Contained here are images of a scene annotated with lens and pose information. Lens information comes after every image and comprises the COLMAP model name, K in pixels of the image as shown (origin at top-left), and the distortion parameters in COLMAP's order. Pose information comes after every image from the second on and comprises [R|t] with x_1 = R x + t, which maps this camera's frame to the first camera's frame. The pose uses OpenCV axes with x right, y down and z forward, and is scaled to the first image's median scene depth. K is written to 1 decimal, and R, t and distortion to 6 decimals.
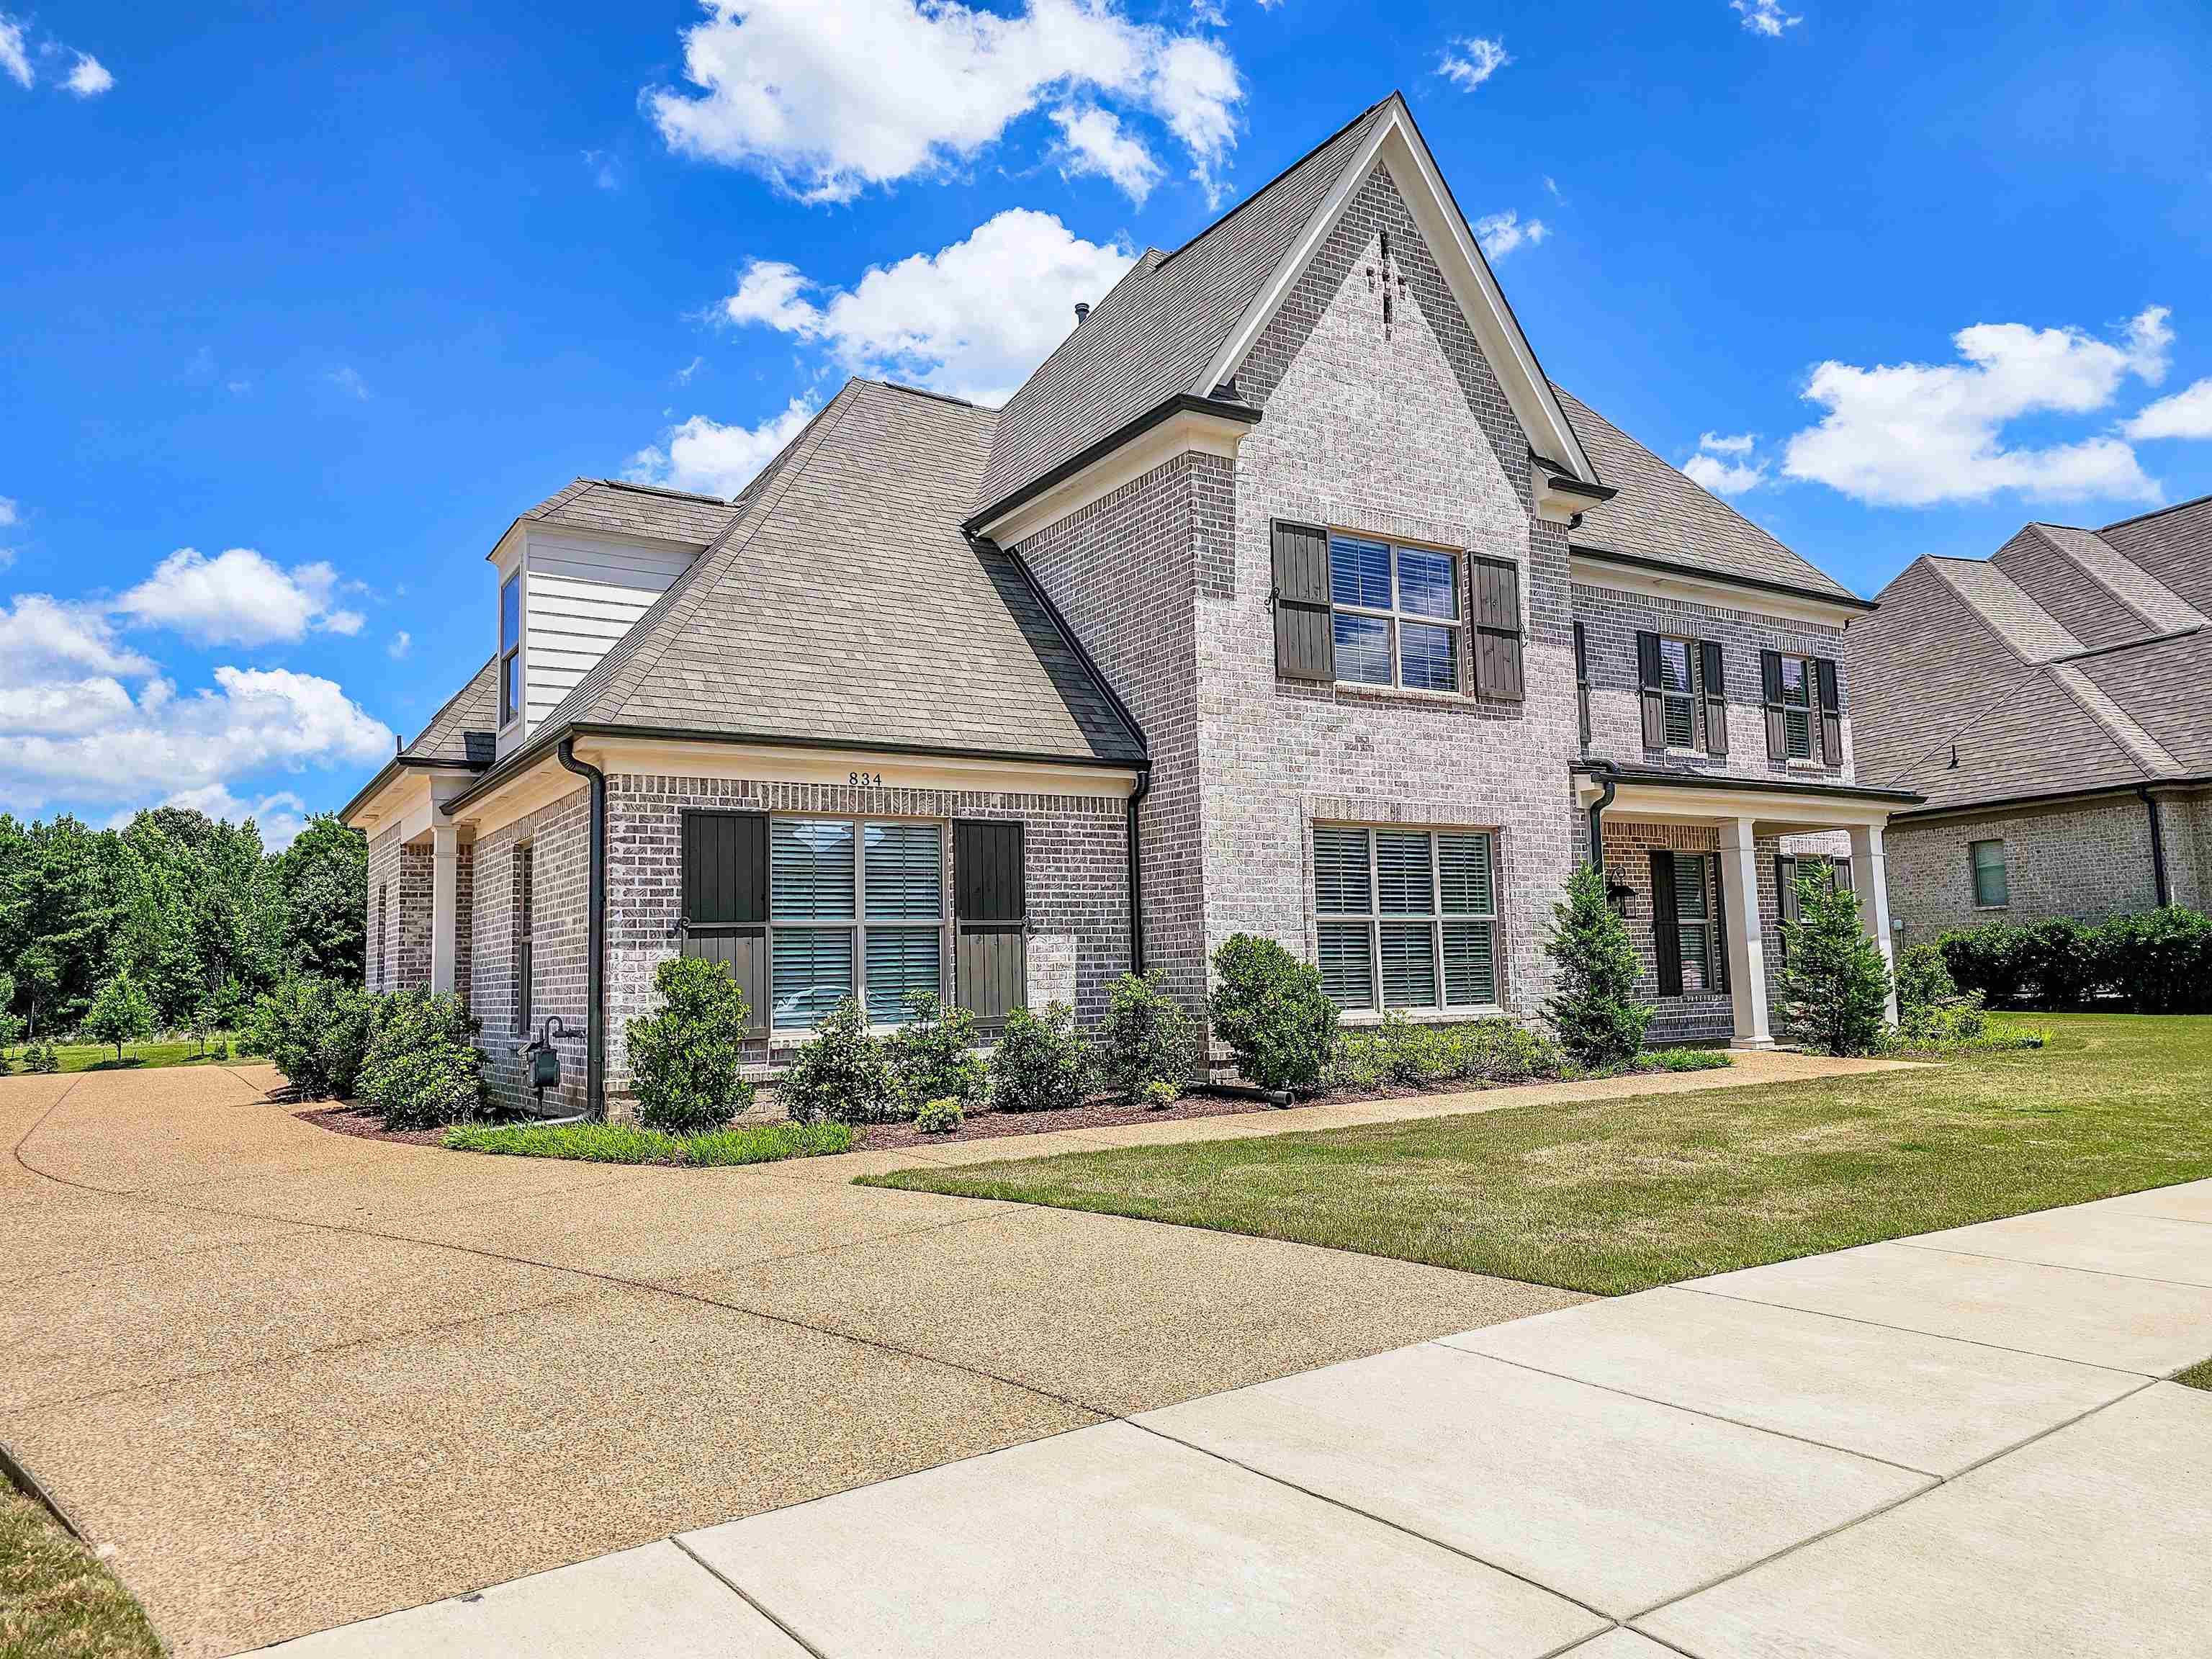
lens RADIAL K [[1486.4, 0, 1100.5], [0, 1486.4, 835.3], [0, 0, 1]] dist [0.063849, -0.009322]
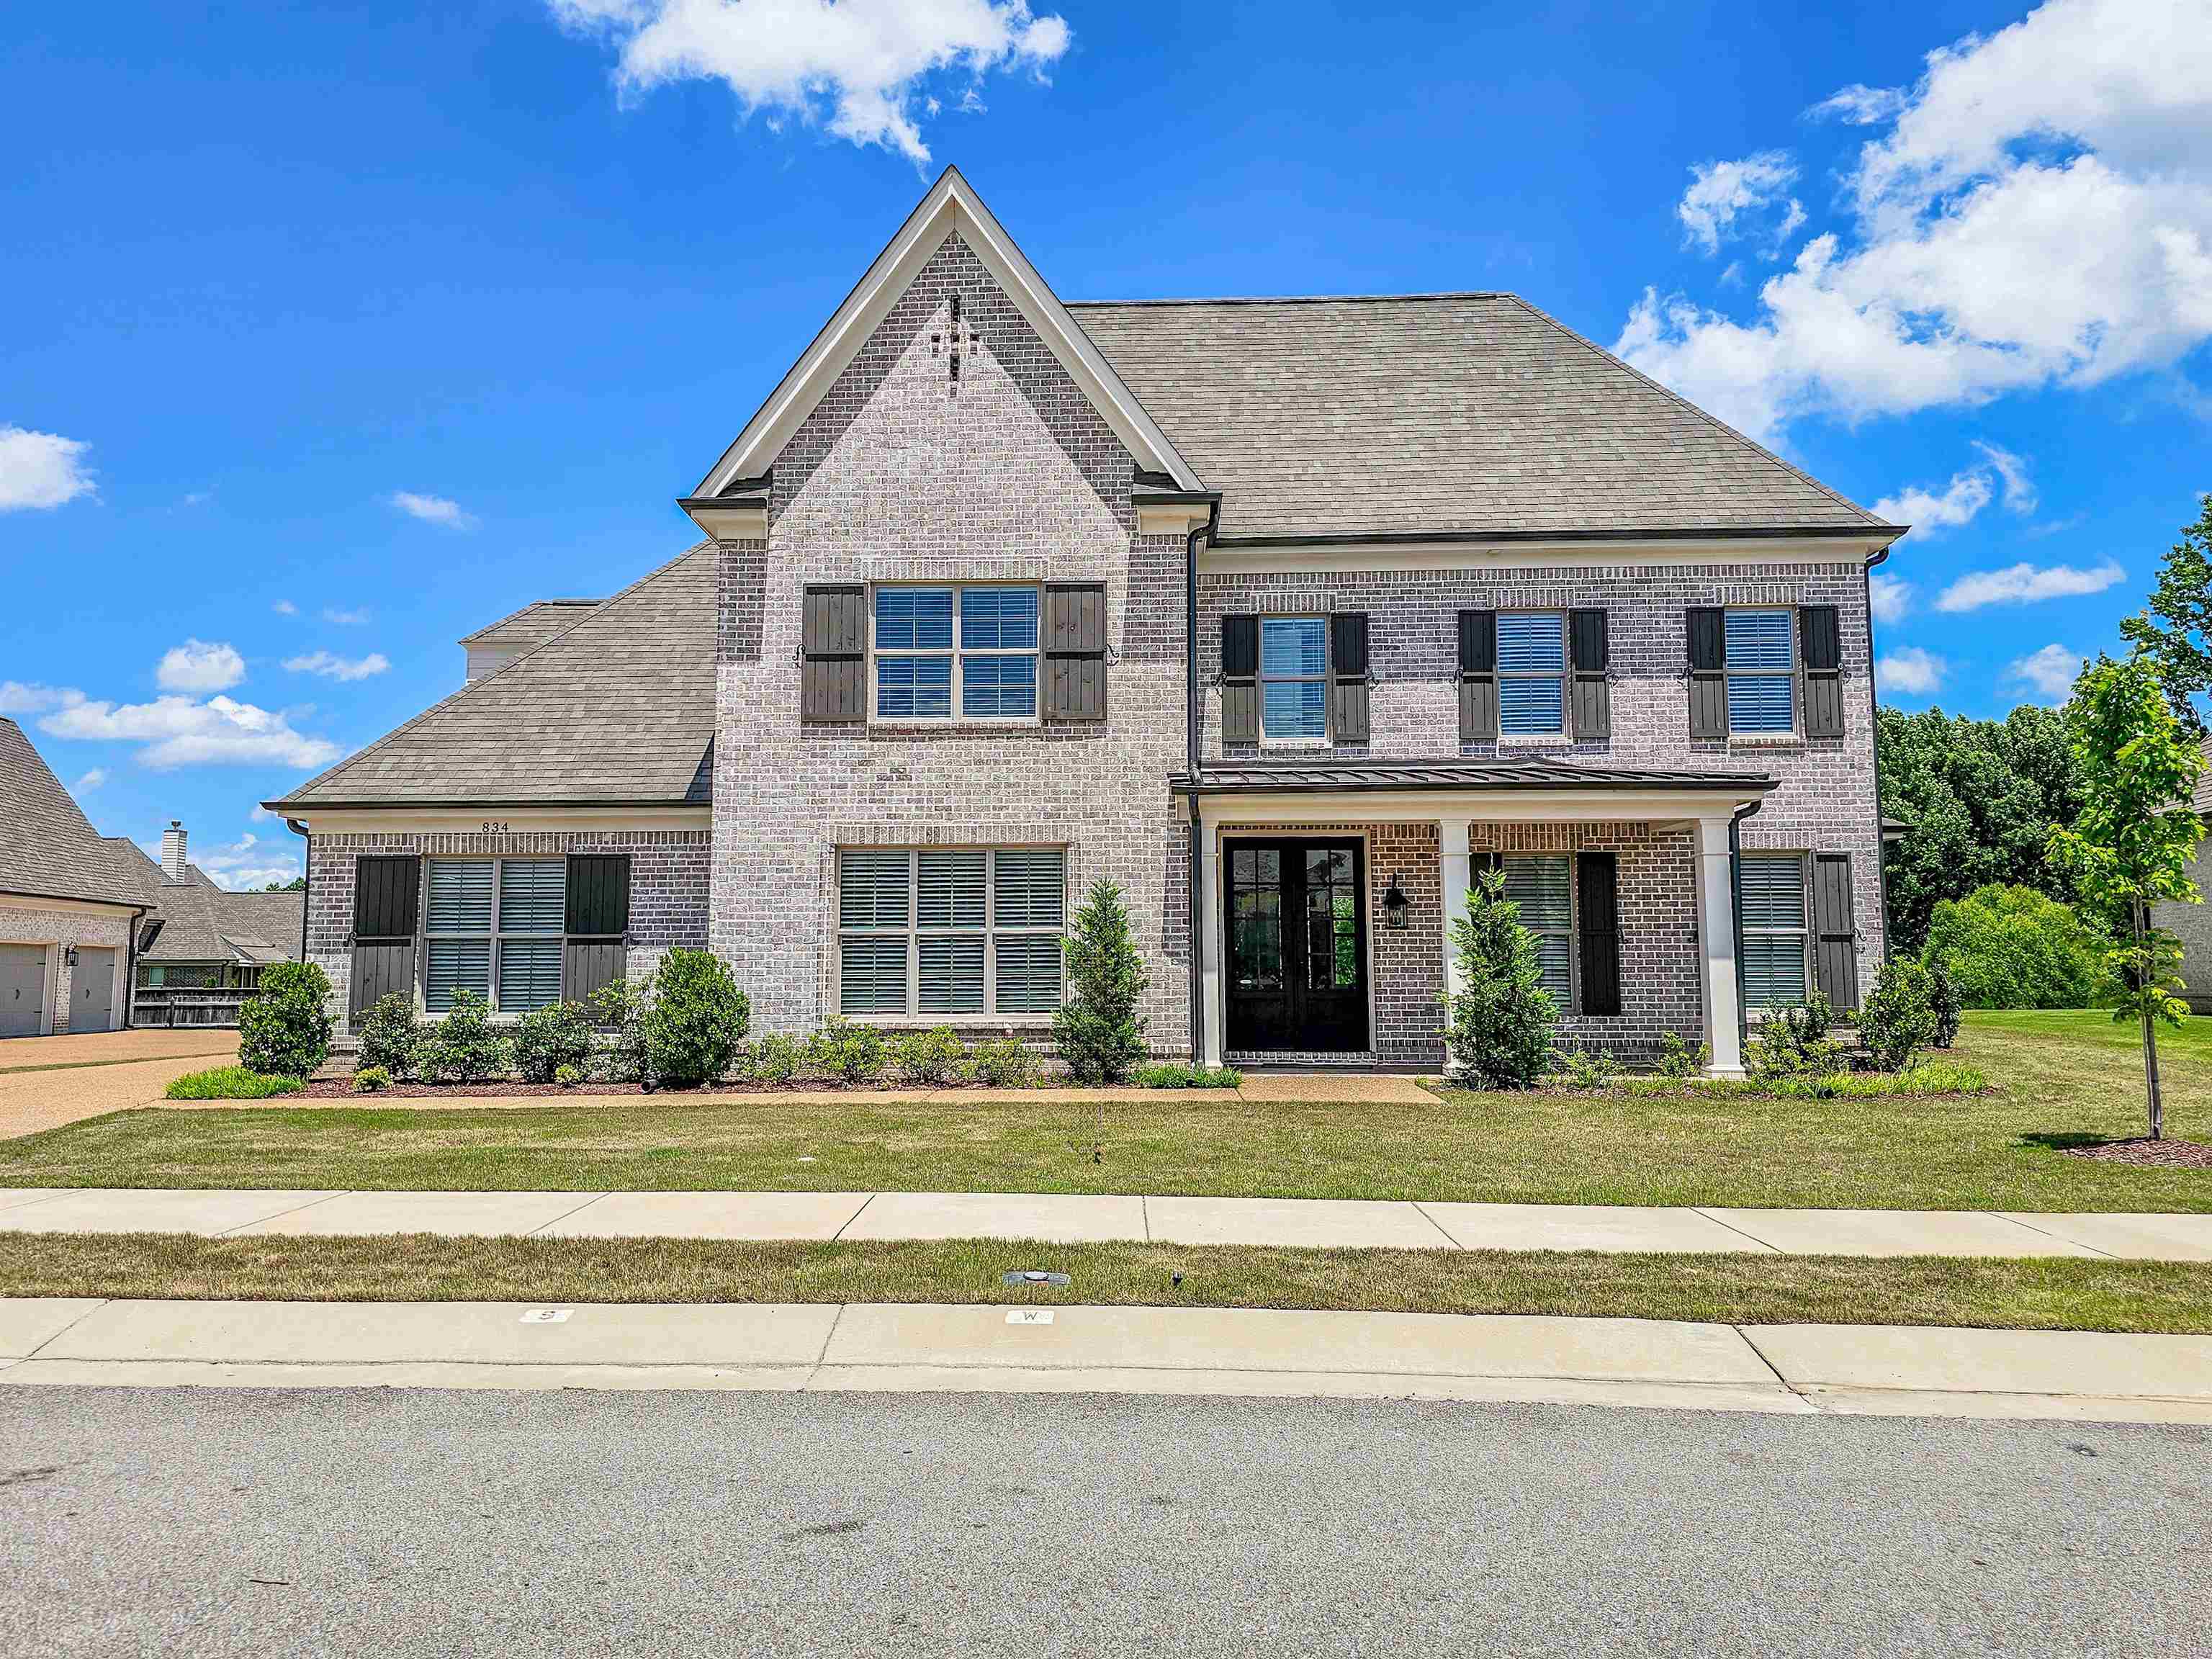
lens RADIAL K [[1486.4, 0, 1101.5], [0, 1486.4, 839.1], [0, 0, 1]] dist [0.063849, -0.009322]
pose [[0.834981, -0.025813, -0.549672, 0.896821], [0.034541, 0.999388, 0.005537, -0.014074], [0.549193, -0.023609, 0.835362, 0.154407]]
